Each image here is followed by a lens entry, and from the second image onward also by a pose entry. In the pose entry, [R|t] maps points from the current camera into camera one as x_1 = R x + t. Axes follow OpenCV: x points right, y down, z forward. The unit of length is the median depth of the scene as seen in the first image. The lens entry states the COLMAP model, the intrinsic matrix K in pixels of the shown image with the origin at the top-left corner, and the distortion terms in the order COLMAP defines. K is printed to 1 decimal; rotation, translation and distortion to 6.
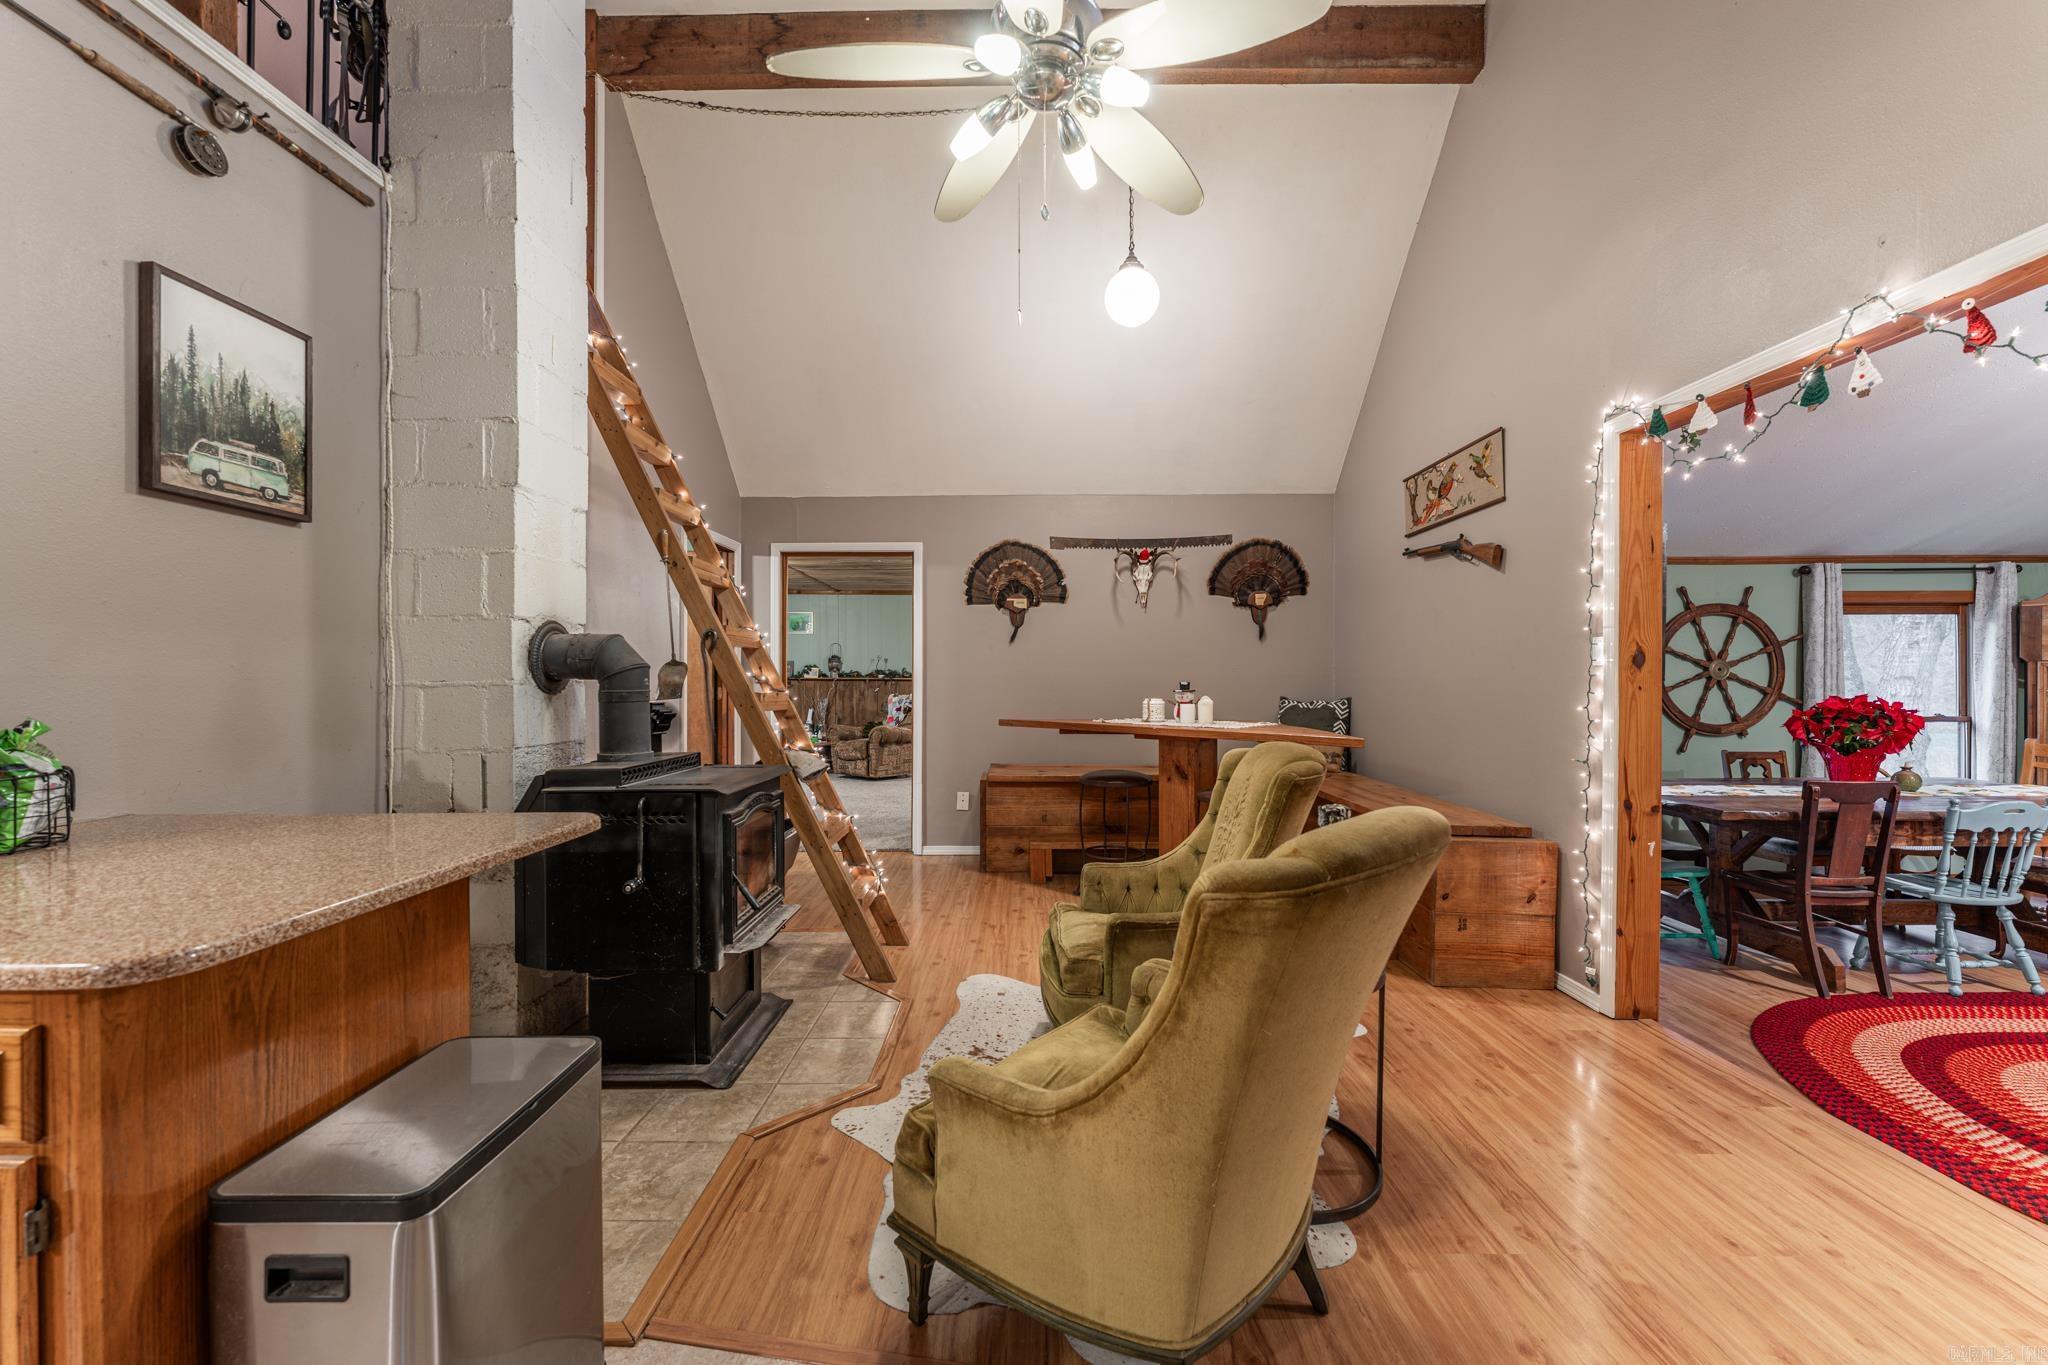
lens RADIAL K [[814.4, 0, 1020.3], [0, 814.4, 682.1], [0, 0, 1]] dist [-0.002563, -0.000612]
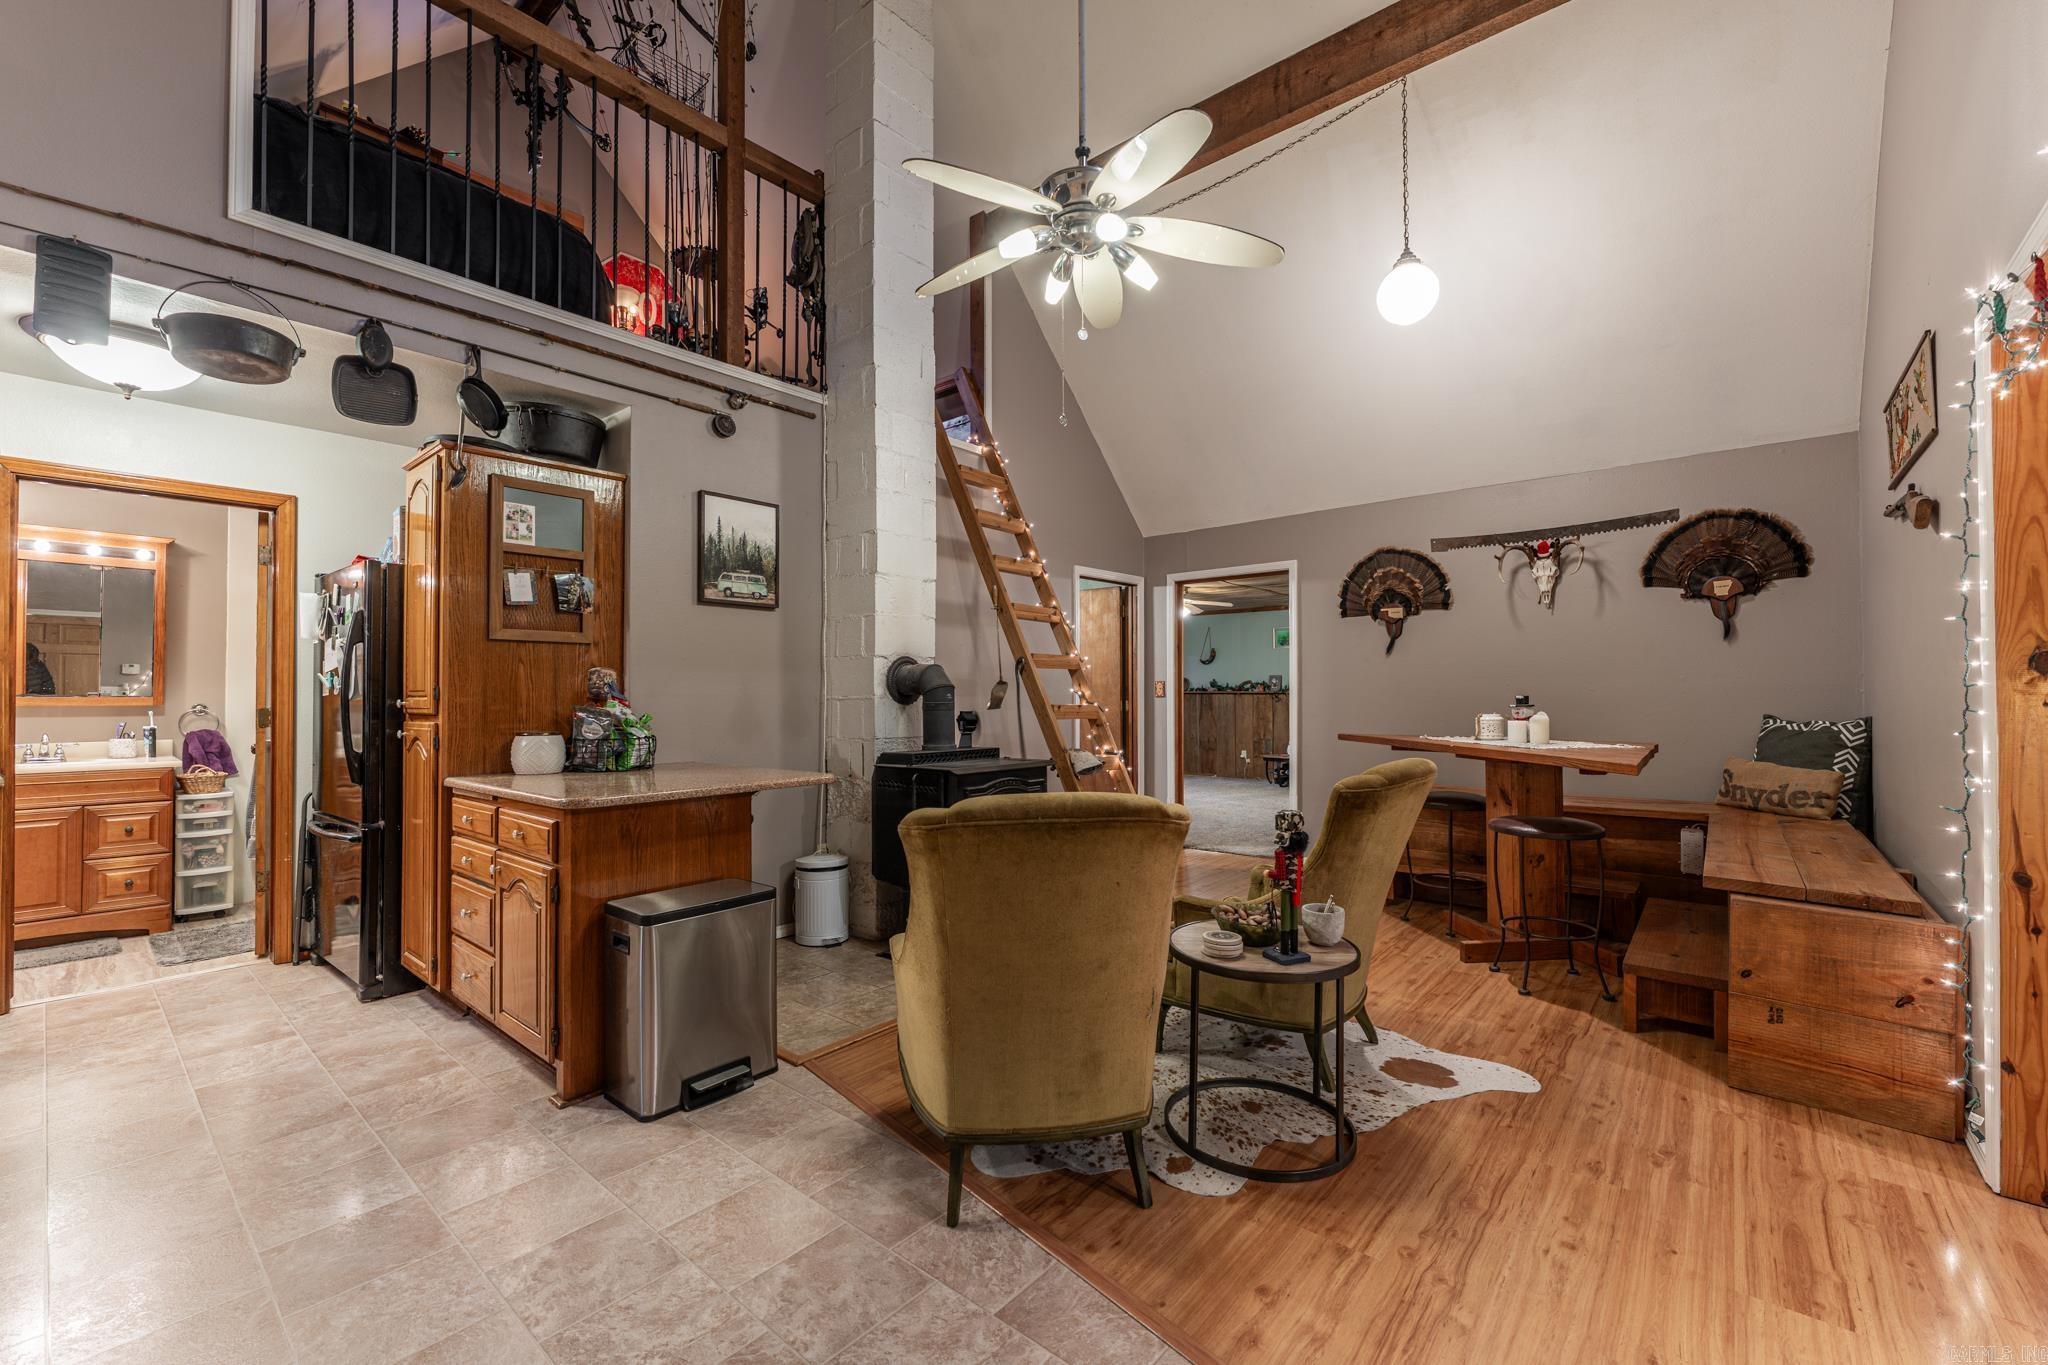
lens RADIAL K [[836.7, 0, 1022.4], [0, 836.7, 681.7], [0, 0, 1]] dist [-0.001968, 0.000138]
pose [[0.768939, -0.012144, -0.639207, 0.625795], [0.001756, 0.999856, -0.016883, -0.001499], [0.639320, 0.011859, 0.768849, -0.063861]]
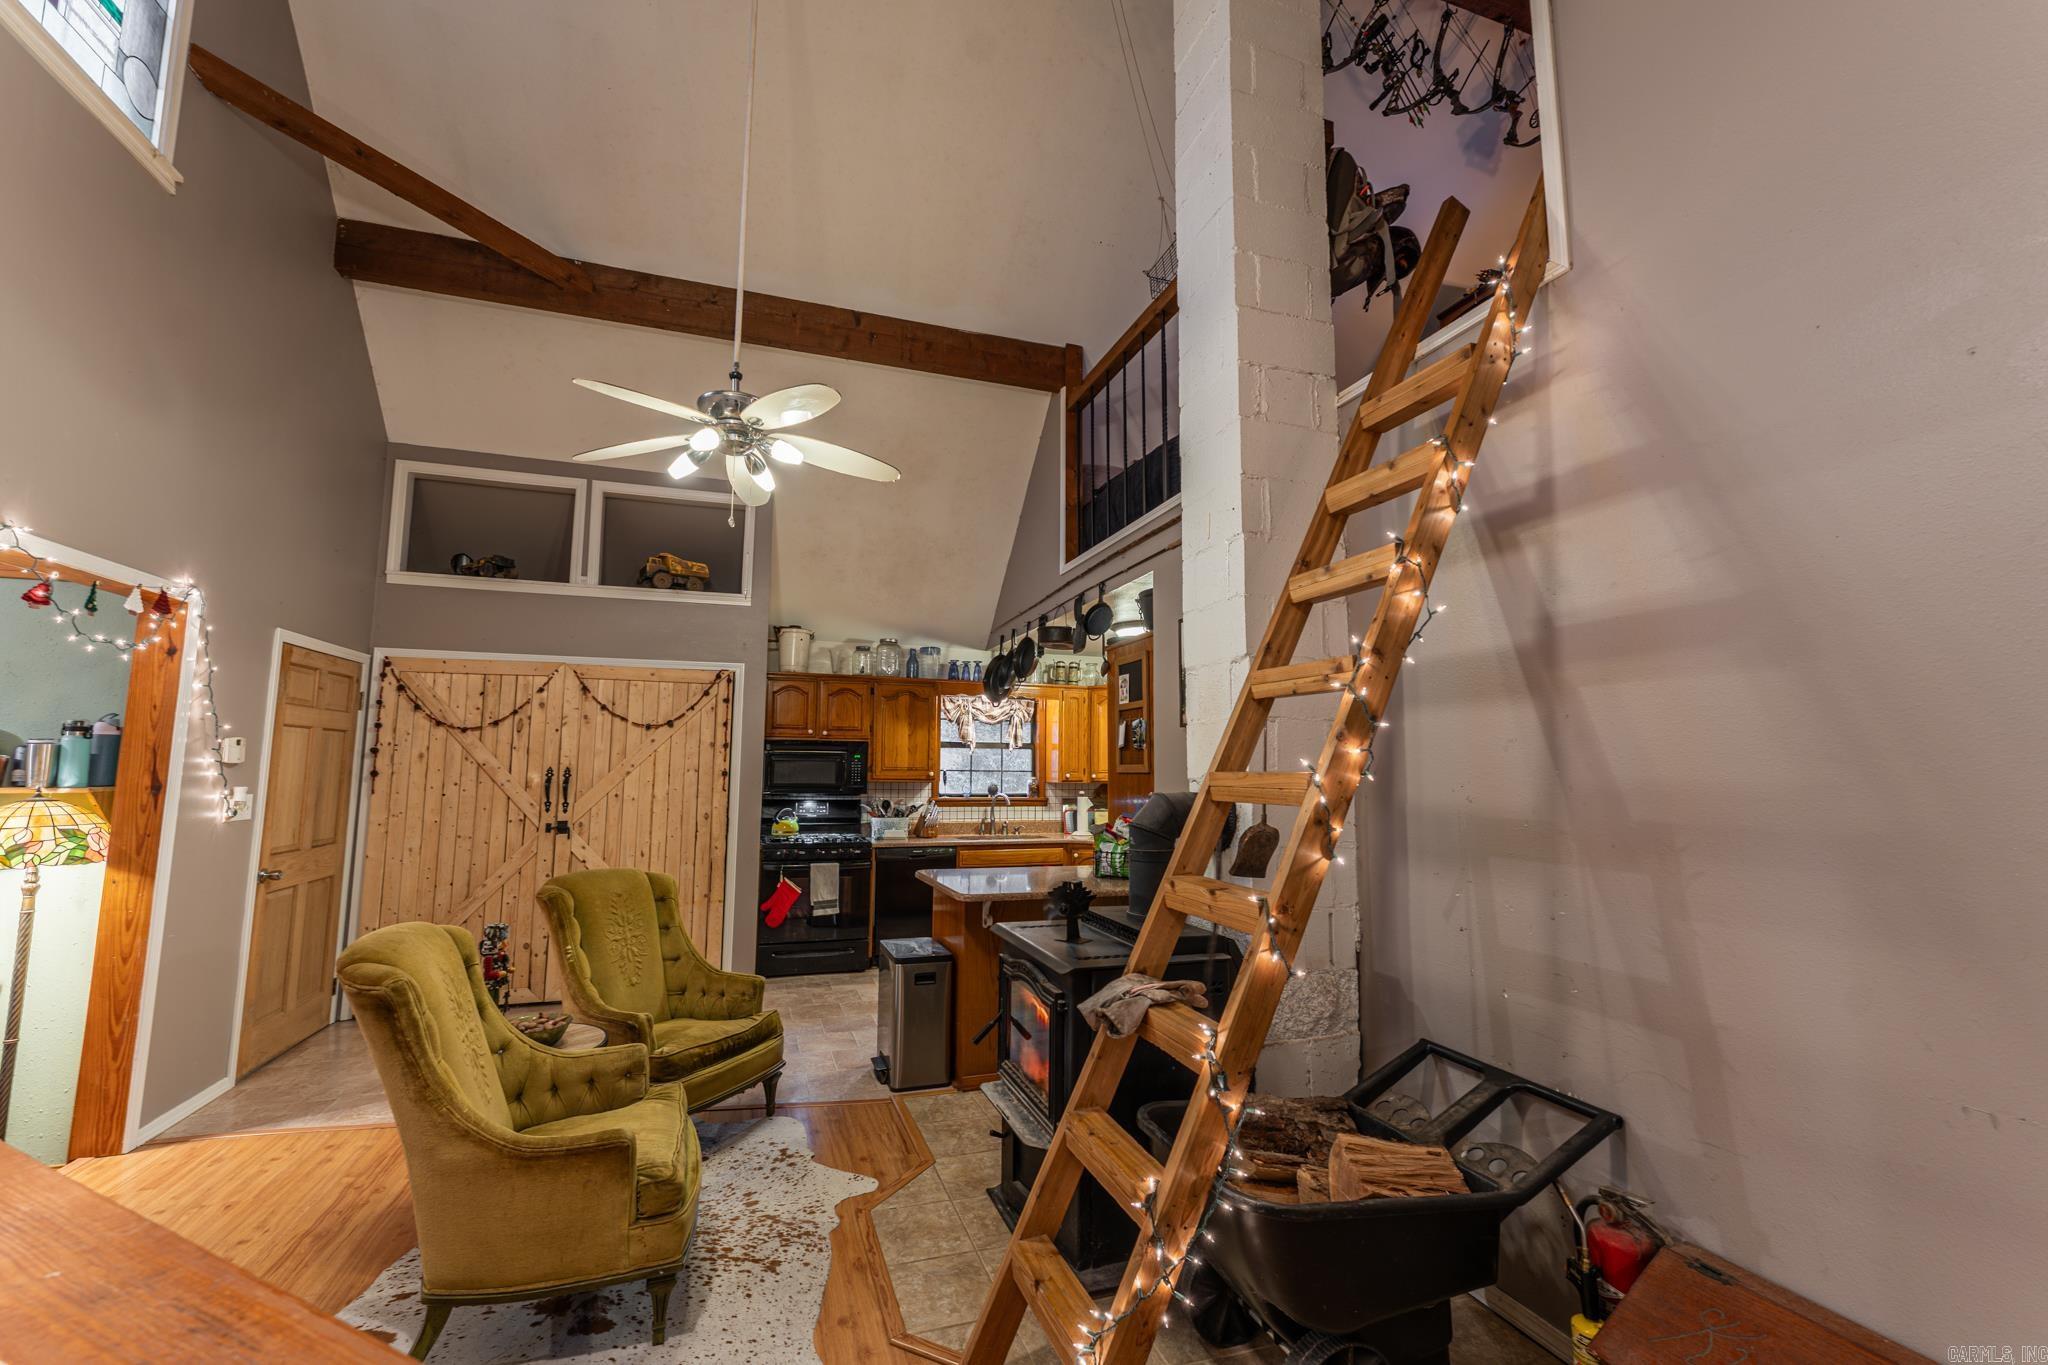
lens RADIAL K [[836.7, 0, 1022.4], [0, 836.7, 681.7], [0, 0, 1]] dist [-0.001968, 0.000138]
pose [[-0.943103, -0.040811, -0.329986, 0.016552], [-0.005406, 0.994190, -0.107507, -0.087846], [0.332456, -0.099606, -0.937844, 2.052319]]
